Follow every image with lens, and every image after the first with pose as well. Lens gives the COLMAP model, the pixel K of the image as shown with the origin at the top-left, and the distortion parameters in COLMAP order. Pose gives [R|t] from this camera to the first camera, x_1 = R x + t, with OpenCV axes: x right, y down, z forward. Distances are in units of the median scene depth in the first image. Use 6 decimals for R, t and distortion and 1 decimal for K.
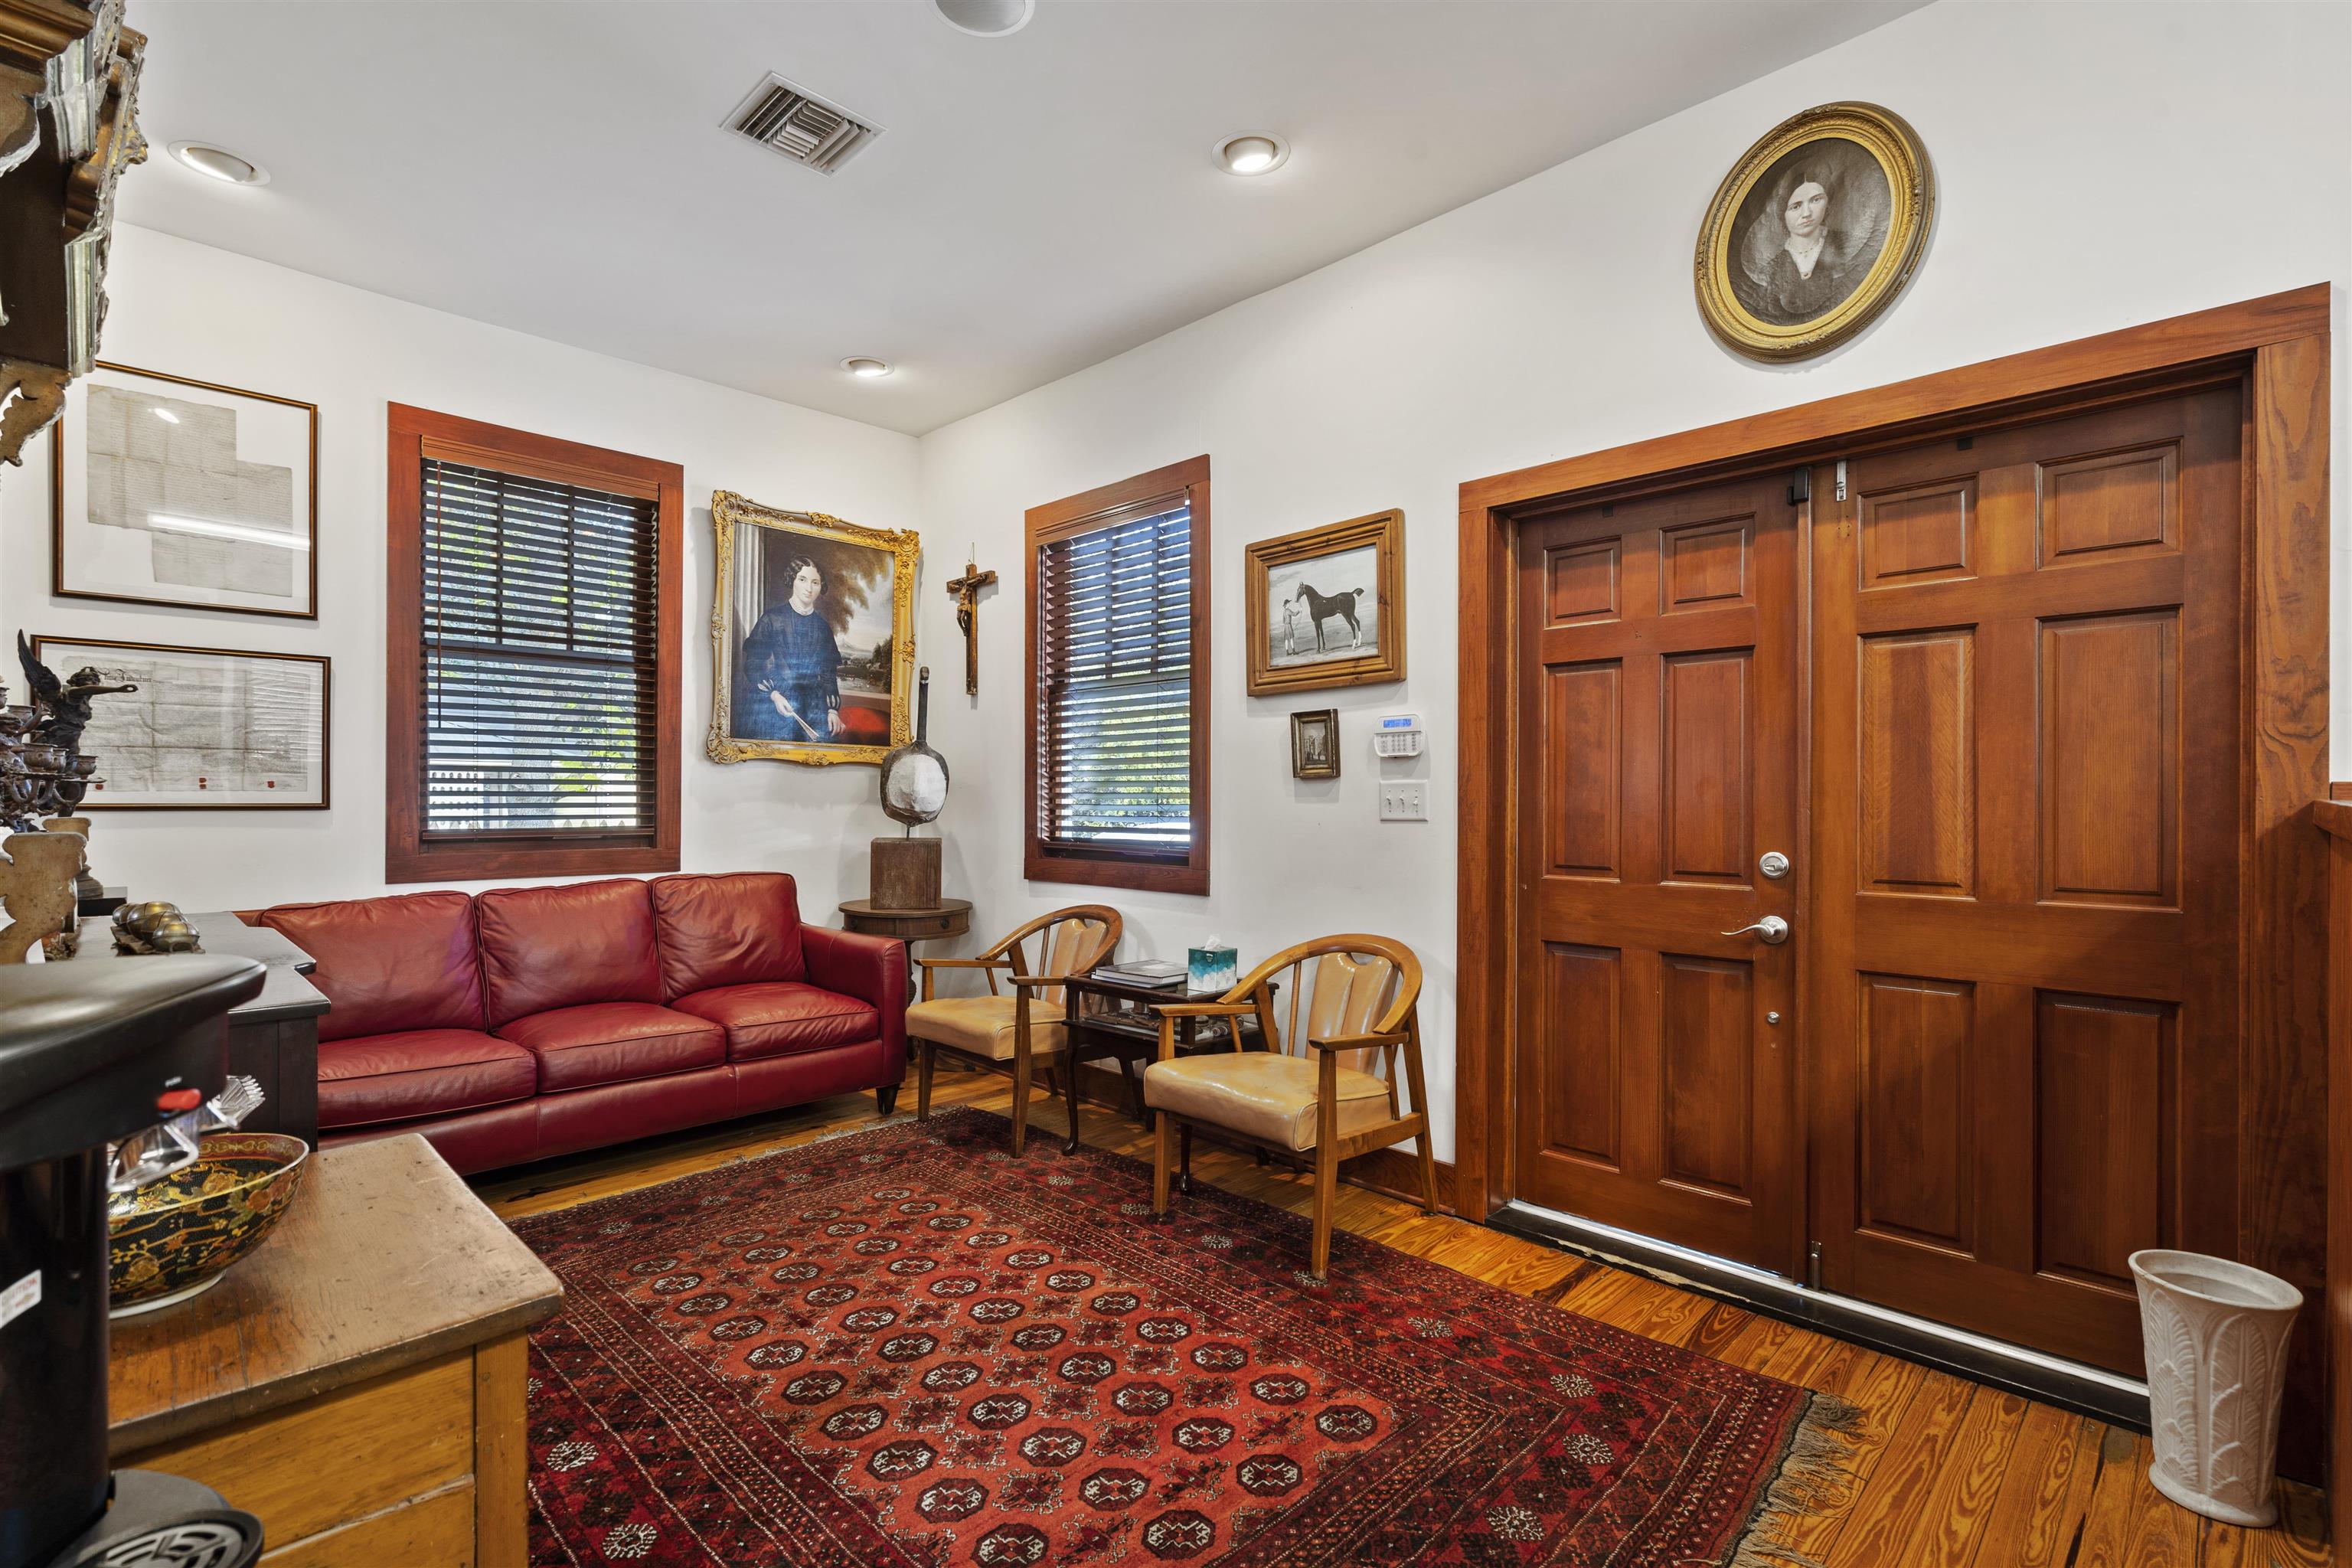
lens RADIAL K [[1083.9, 0, 1179.3], [0, 1083.9, 798.0], [0, 0, 1]] dist [-0.004872, 0.002559]
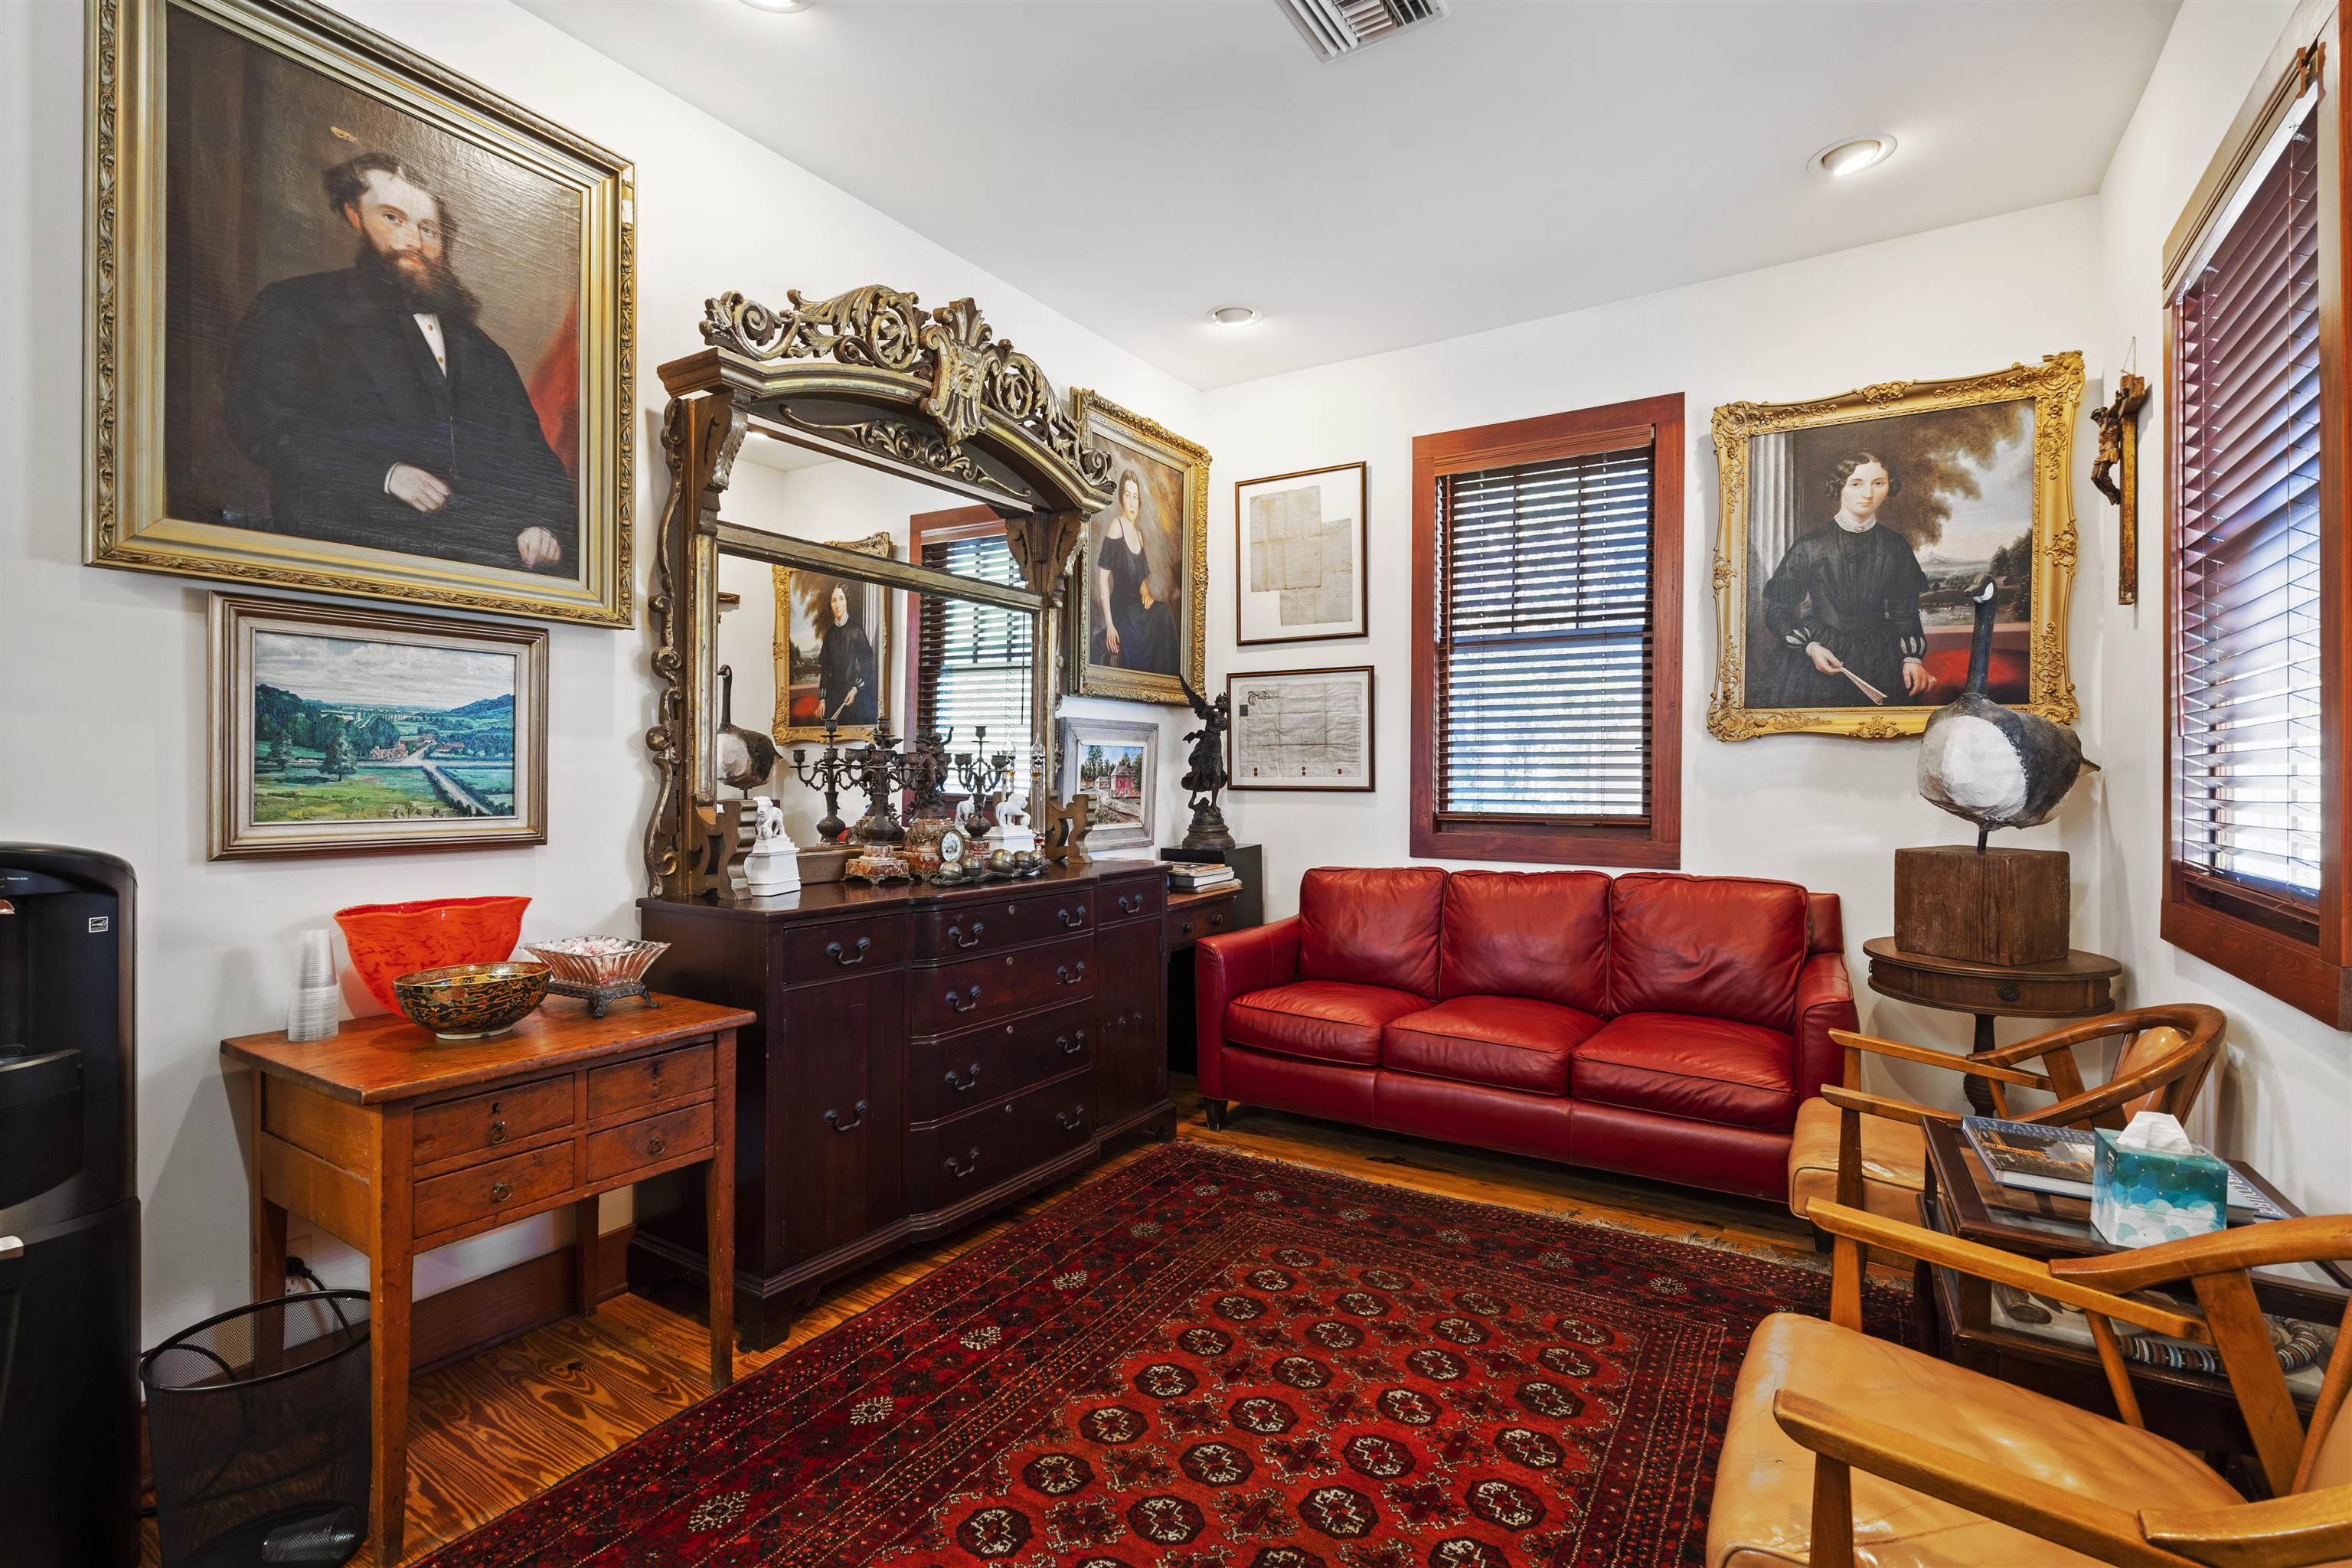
lens RADIAL K [[1083.9, 0, 1168.7], [0, 1083.9, 774.5], [0, 0, 1]] dist [-0.004872, 0.002559]
pose [[0.205347, -0.004737, -0.978678, 0.344820], [-0.004633, 0.999972, -0.005812, -0.000226], [0.978678, 0.005727, 0.205320, 0.516472]]
